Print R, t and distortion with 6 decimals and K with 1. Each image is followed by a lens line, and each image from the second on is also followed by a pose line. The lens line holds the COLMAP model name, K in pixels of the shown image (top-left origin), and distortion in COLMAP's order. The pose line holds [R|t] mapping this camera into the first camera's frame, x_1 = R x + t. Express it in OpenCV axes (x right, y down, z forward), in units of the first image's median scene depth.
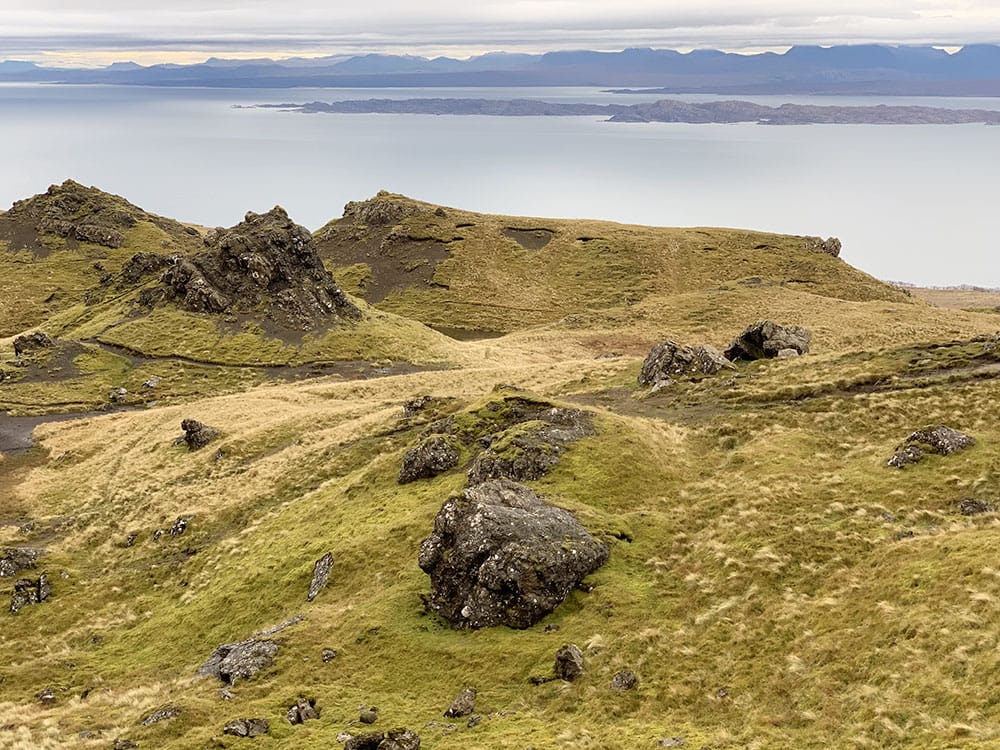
lens RADIAL K [[1503.8, 0, 512.4], [0, 1503.8, 346.5], [0, 0, 1]] dist [0.087947, -0.081430]
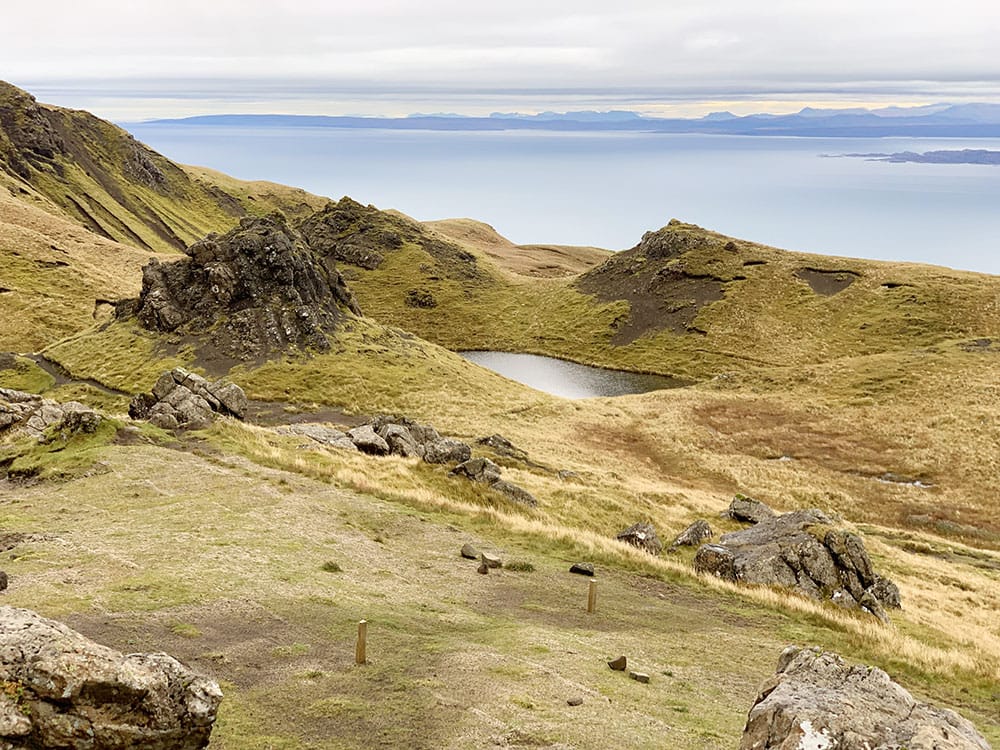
lens RADIAL K [[1503.8, 0, 512.4], [0, 1503.8, 346.5], [0, 0, 1]] dist [0.087947, -0.081430]
pose [[0.923681, 0.065767, -0.377476, 0.171165], [-0.078264, 0.996773, -0.017845, -0.008404], [0.375085, 0.046025, 0.925847, 0.177166]]
